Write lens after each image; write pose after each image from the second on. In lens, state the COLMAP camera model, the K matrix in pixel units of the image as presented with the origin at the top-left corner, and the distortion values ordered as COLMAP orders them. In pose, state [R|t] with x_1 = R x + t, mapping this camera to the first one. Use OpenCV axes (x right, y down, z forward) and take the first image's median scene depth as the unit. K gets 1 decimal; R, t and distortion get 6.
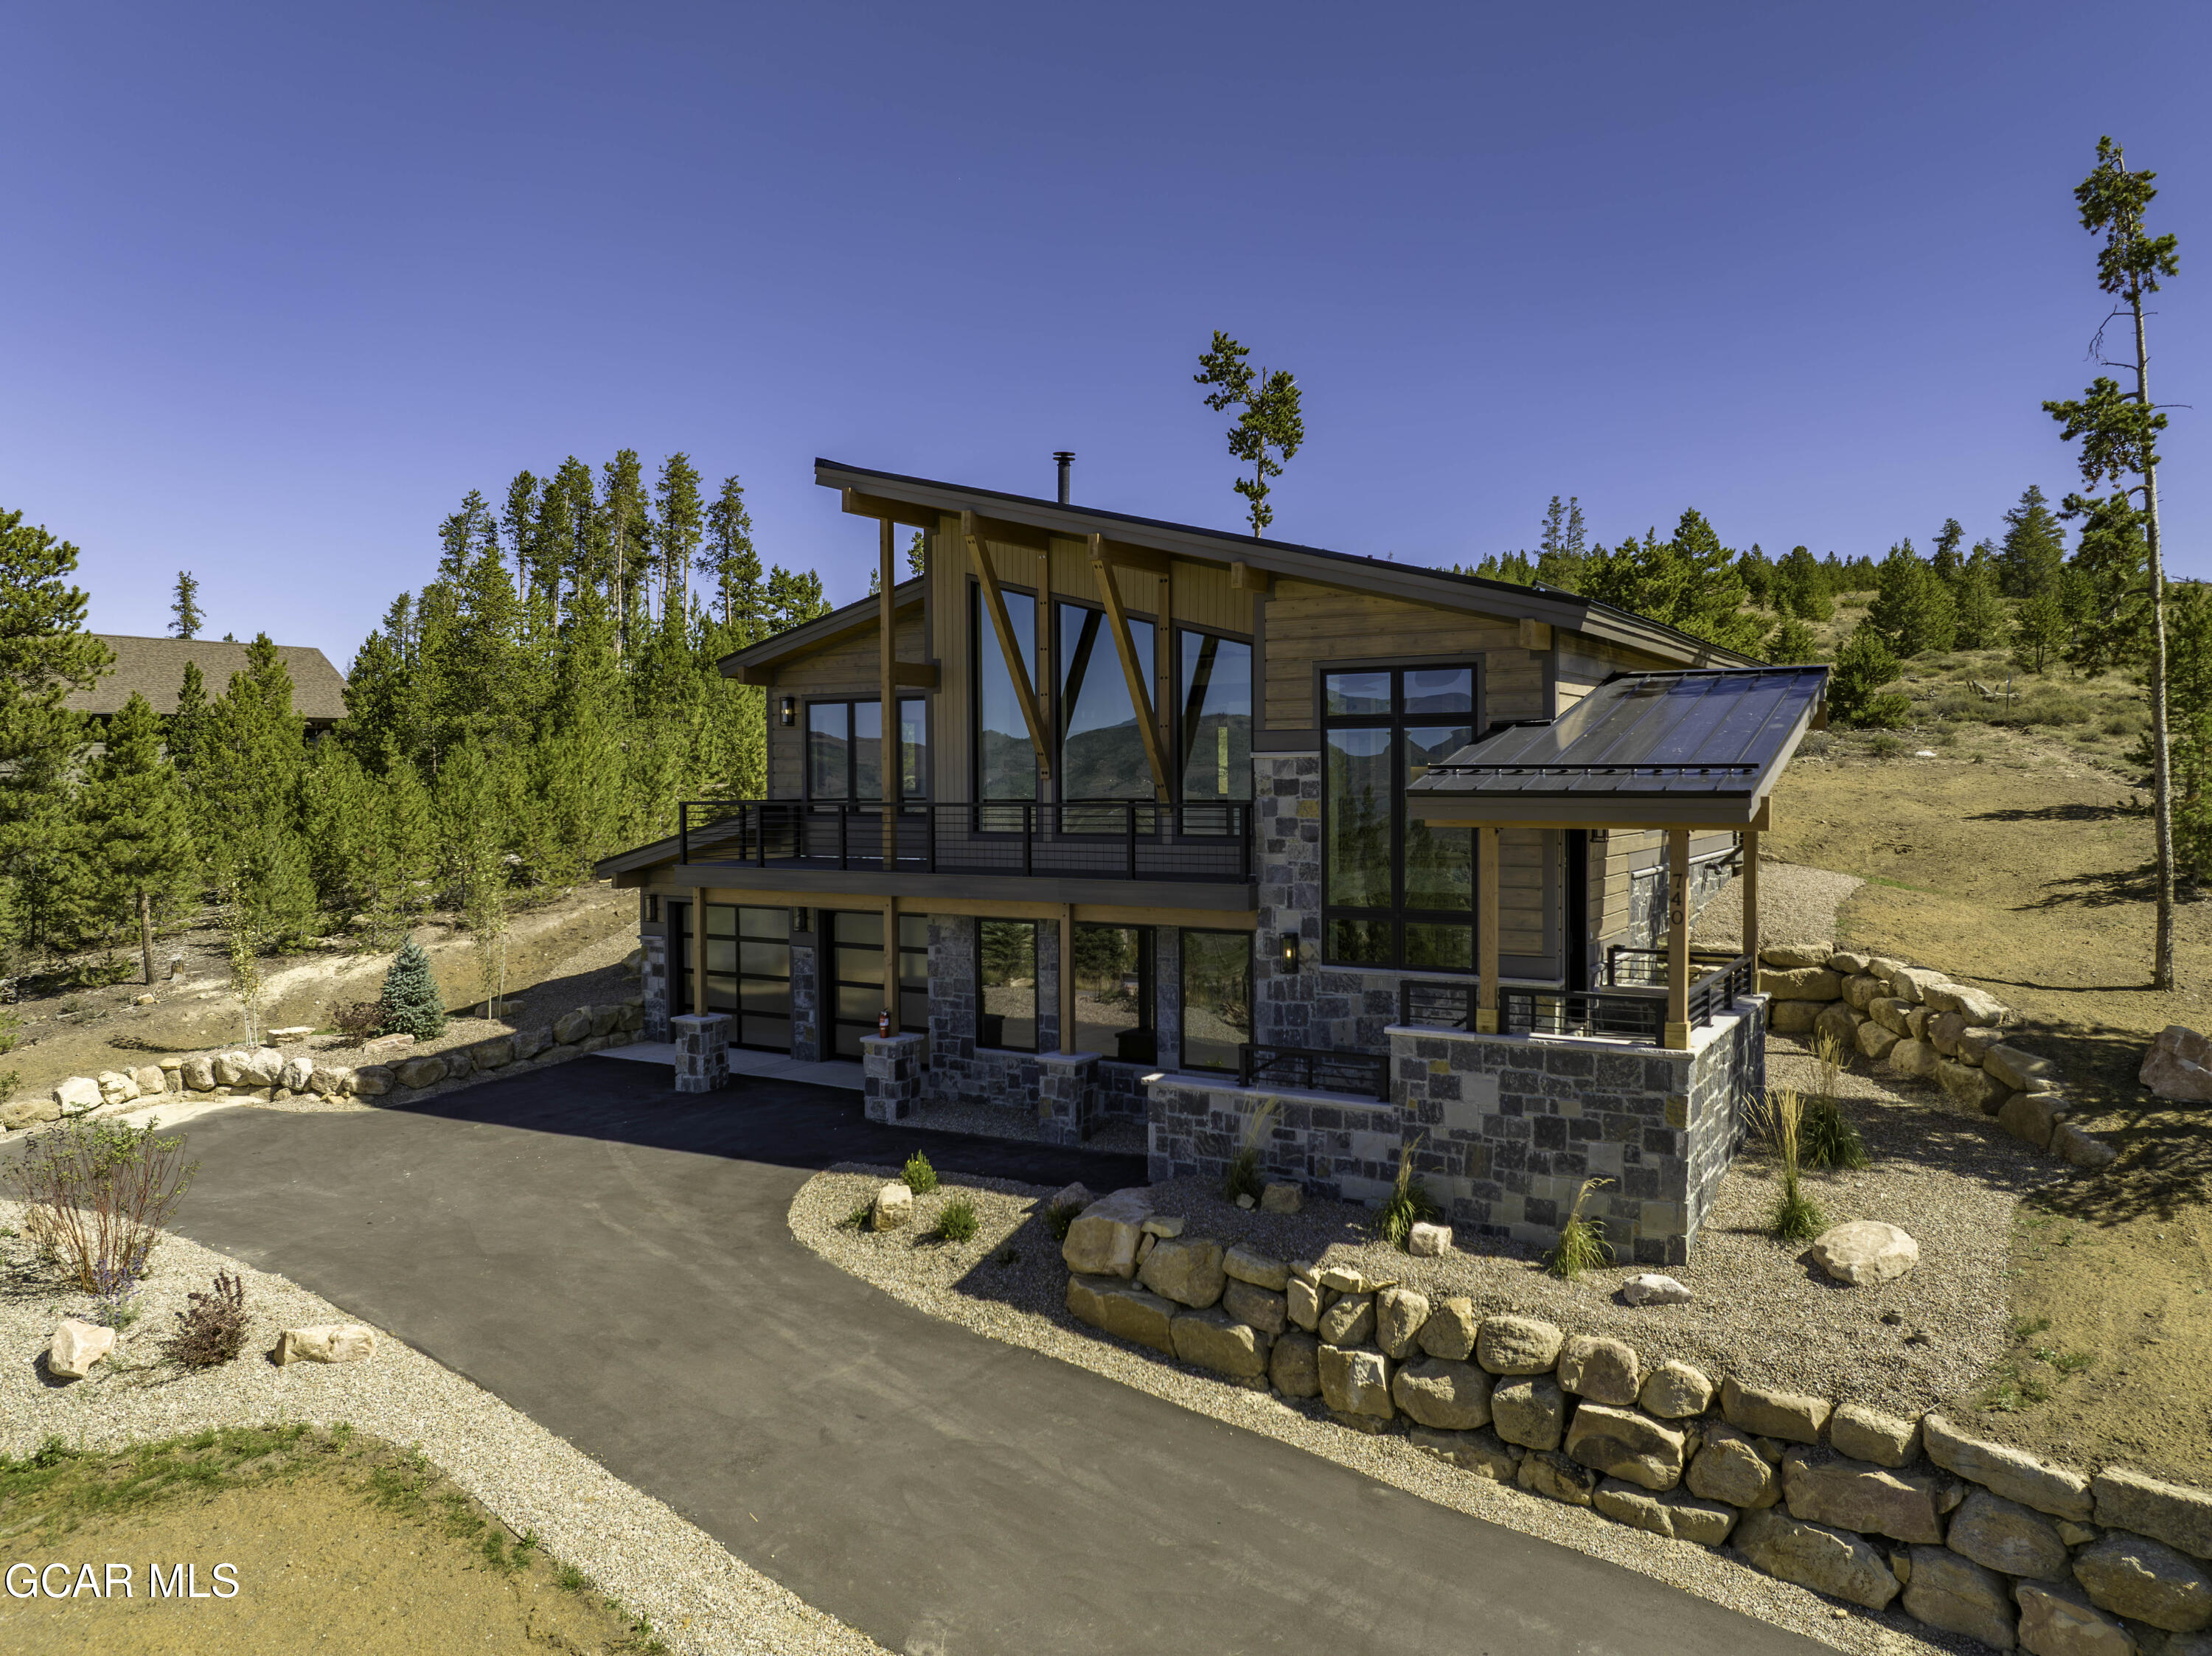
lens RADIAL K [[1552.6, 0, 1116.7], [0, 1552.6, 821.5], [0, 0, 1]] dist [-0.033588, -0.006537]
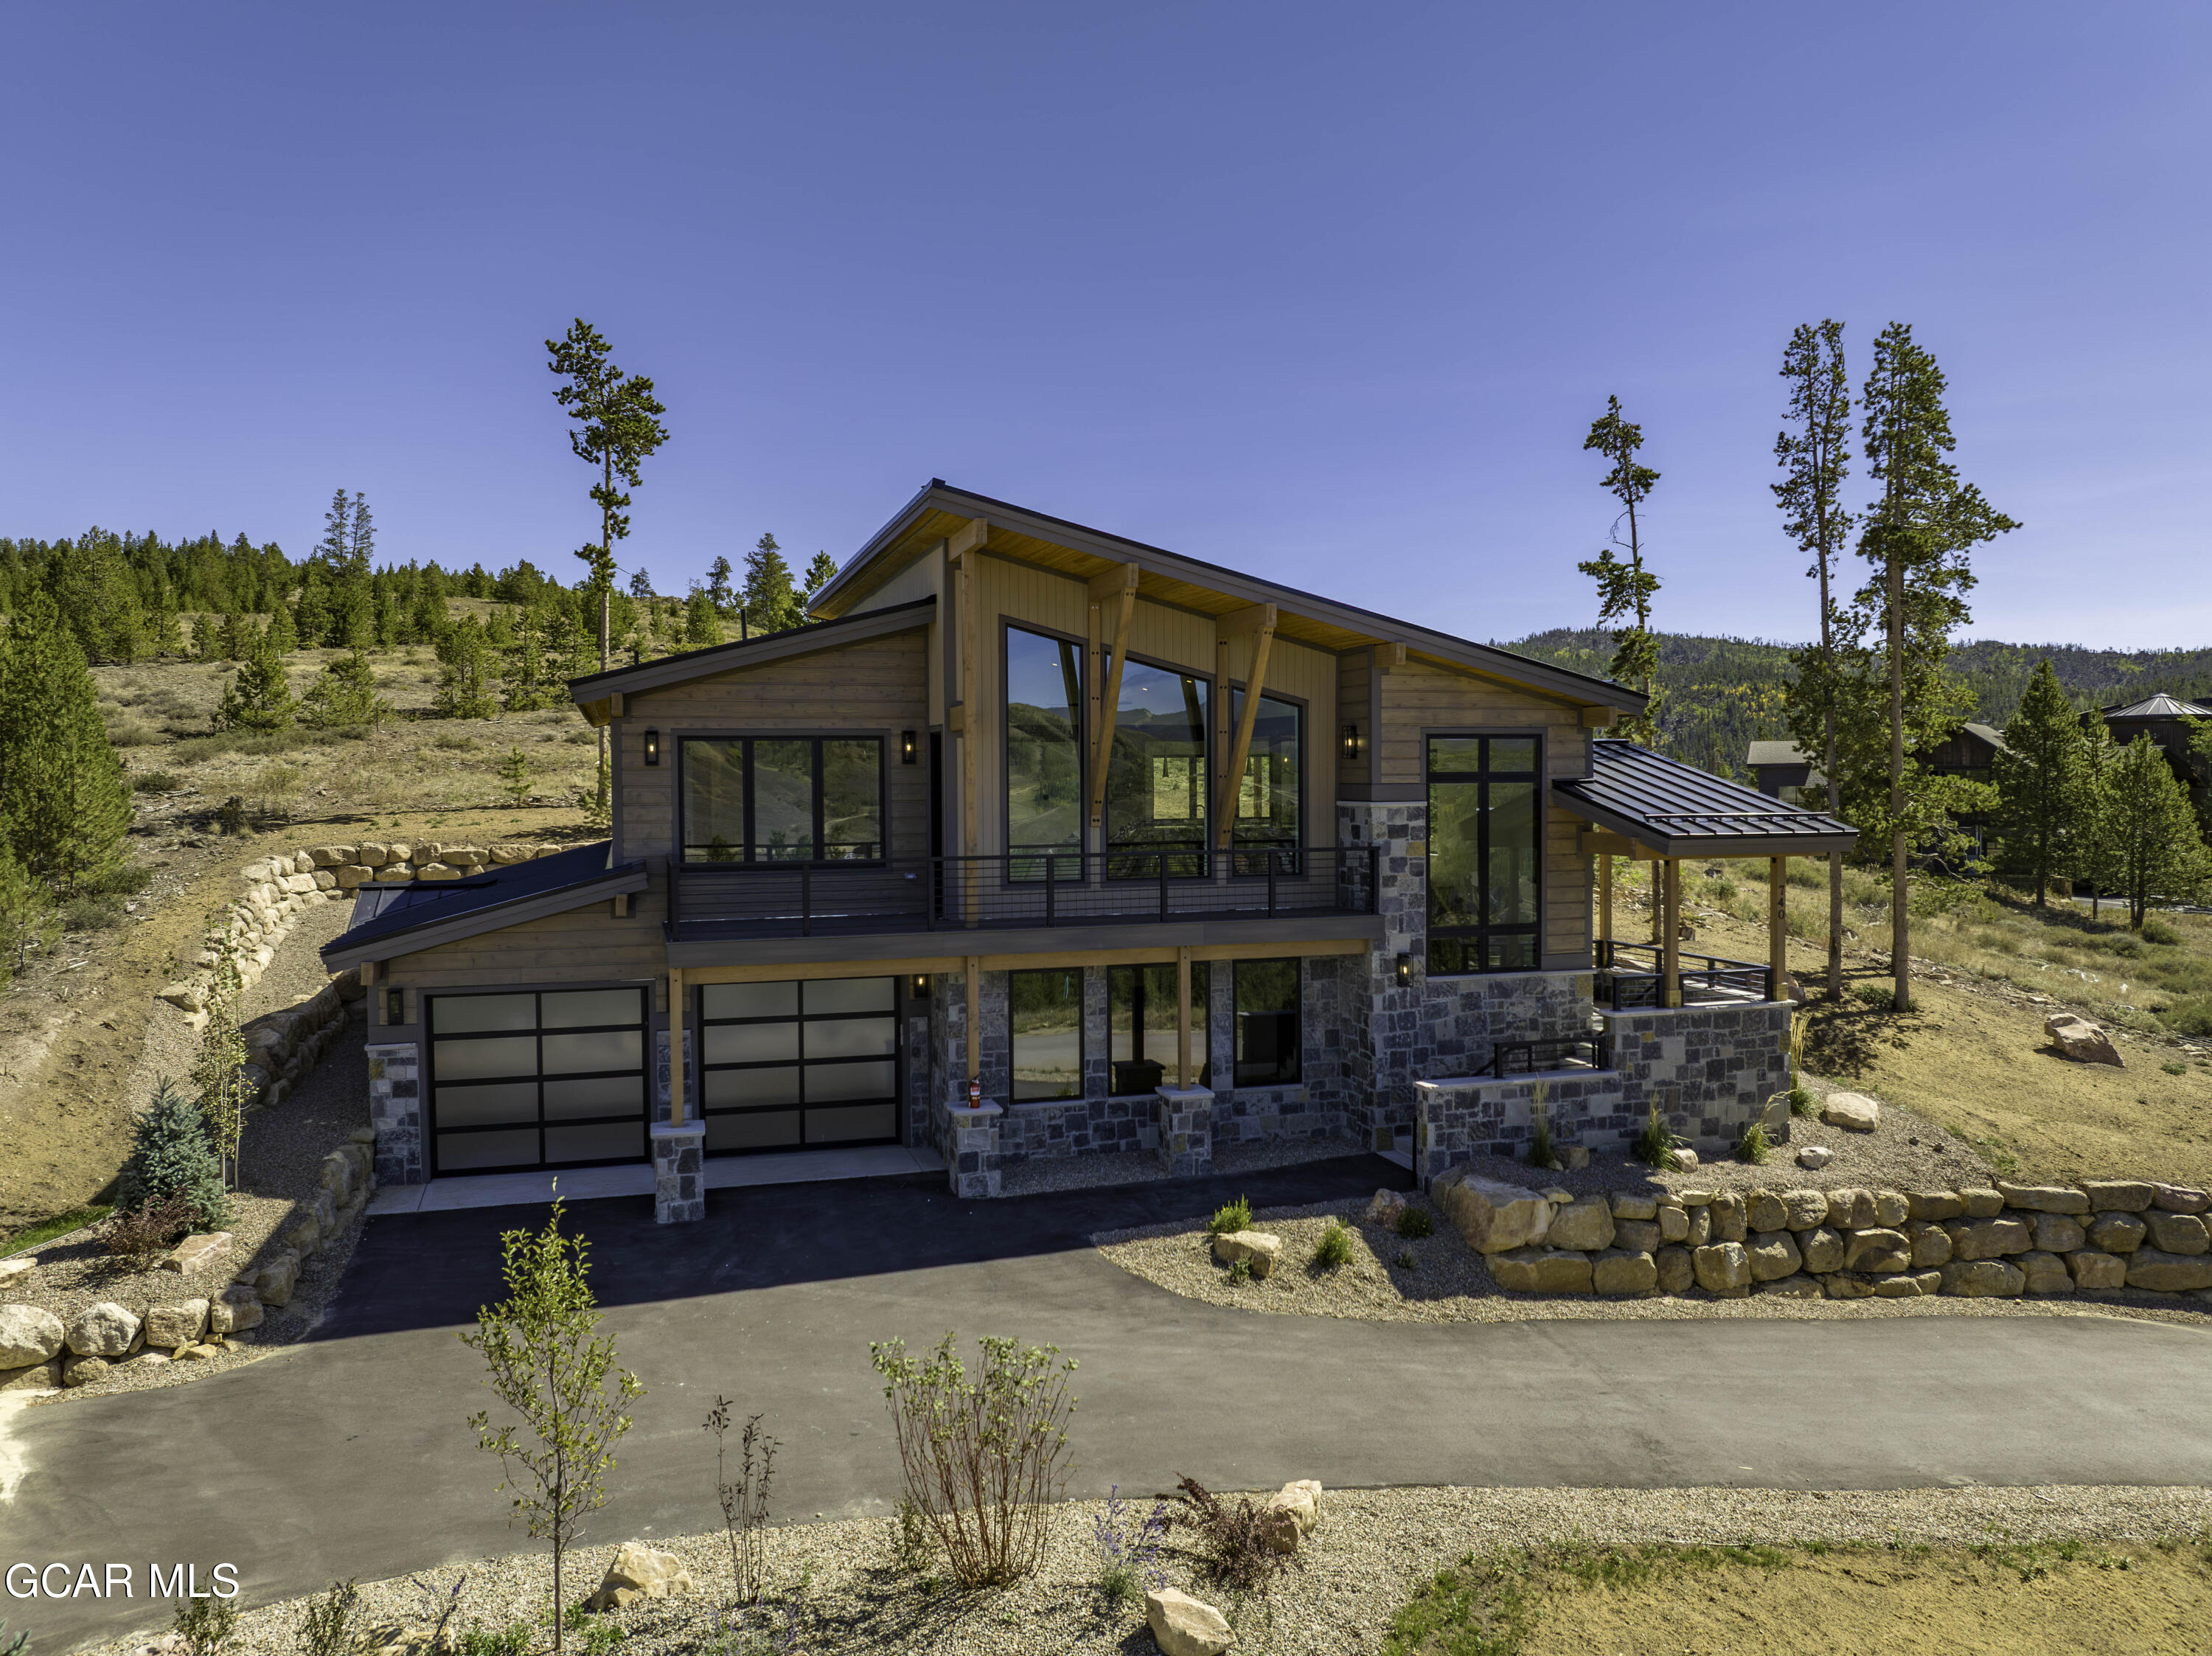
lens RADIAL K [[1552.6, 0, 1116.7], [0, 1552.6, 821.5], [0, 0, 1]] dist [-0.033588, -0.006537]
pose [[0.659395, -0.021184, 0.751499, -0.936200], [0.024913, 0.999670, 0.006319, -0.042987], [-0.751384, 0.014555, 0.659704, 0.377272]]
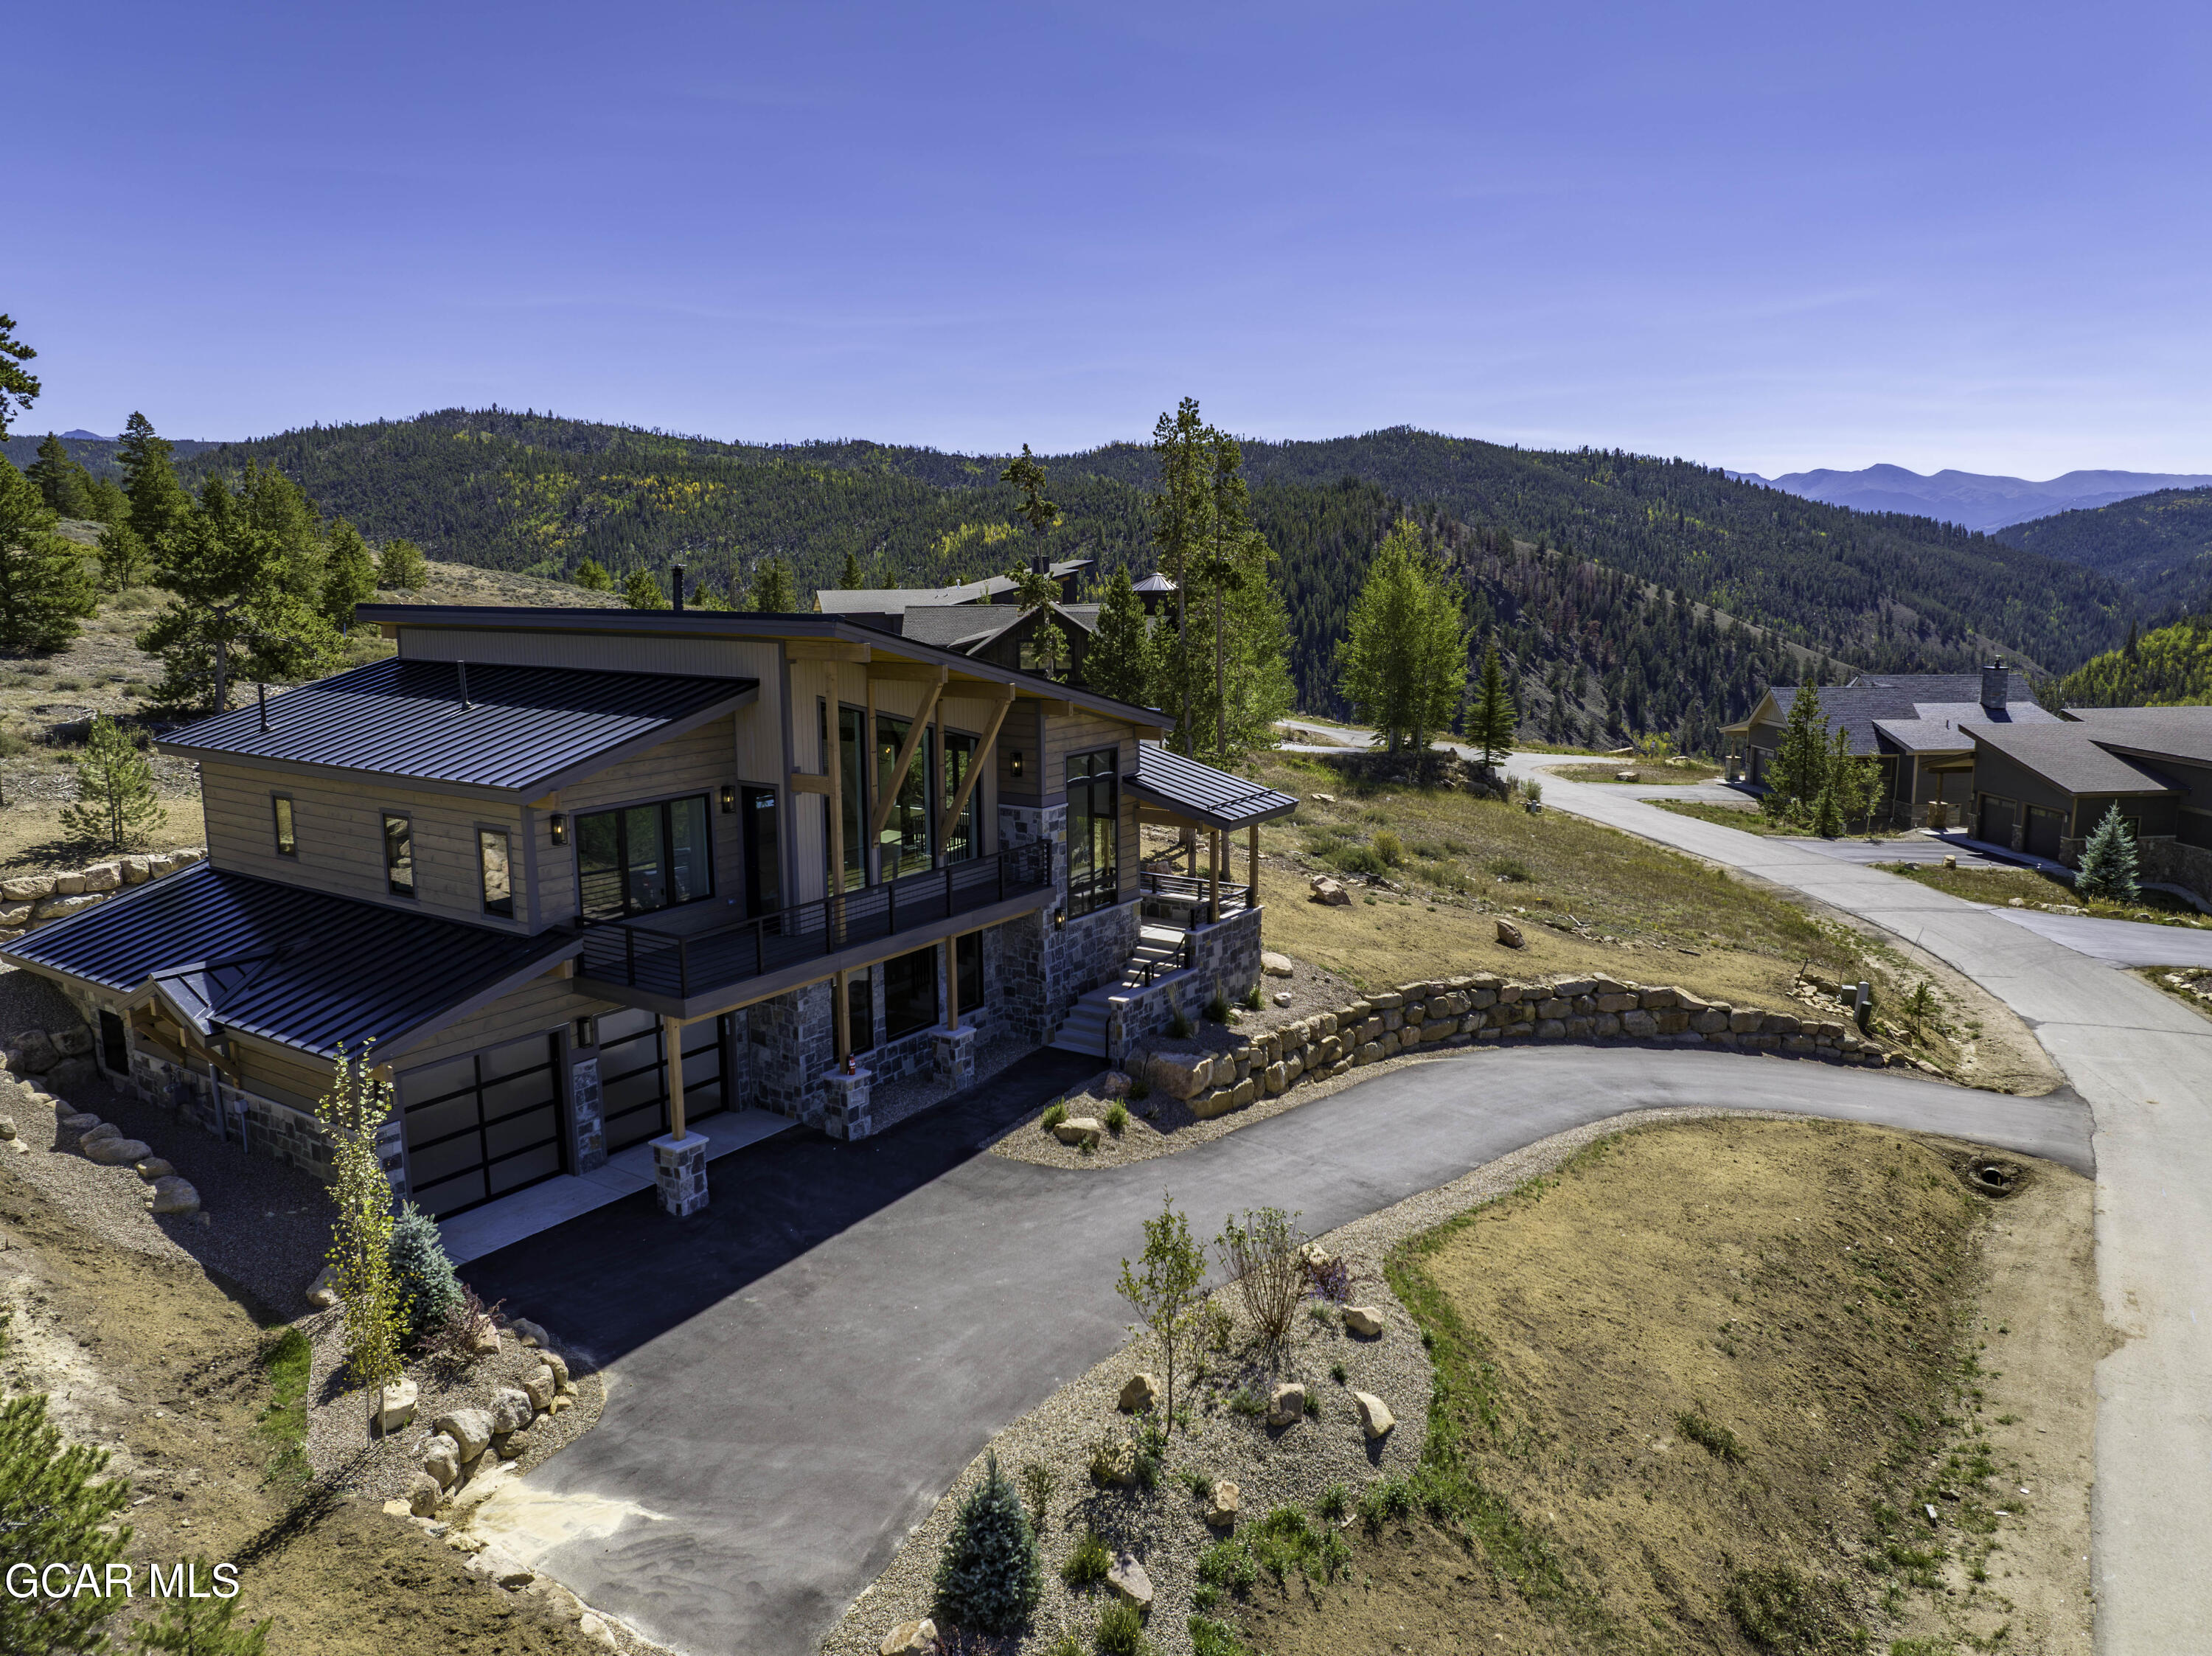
lens RADIAL K [[1549.7, 0, 1115.4], [0, 1549.7, 821.0], [0, 0, 1]] dist [-0.029672, -0.008224]
pose [[0.042568, -0.163852, 0.985566, -1.586523], [0.034793, 0.986105, 0.162439, -0.305467], [-0.998488, 0.027376, 0.047677, 0.854917]]
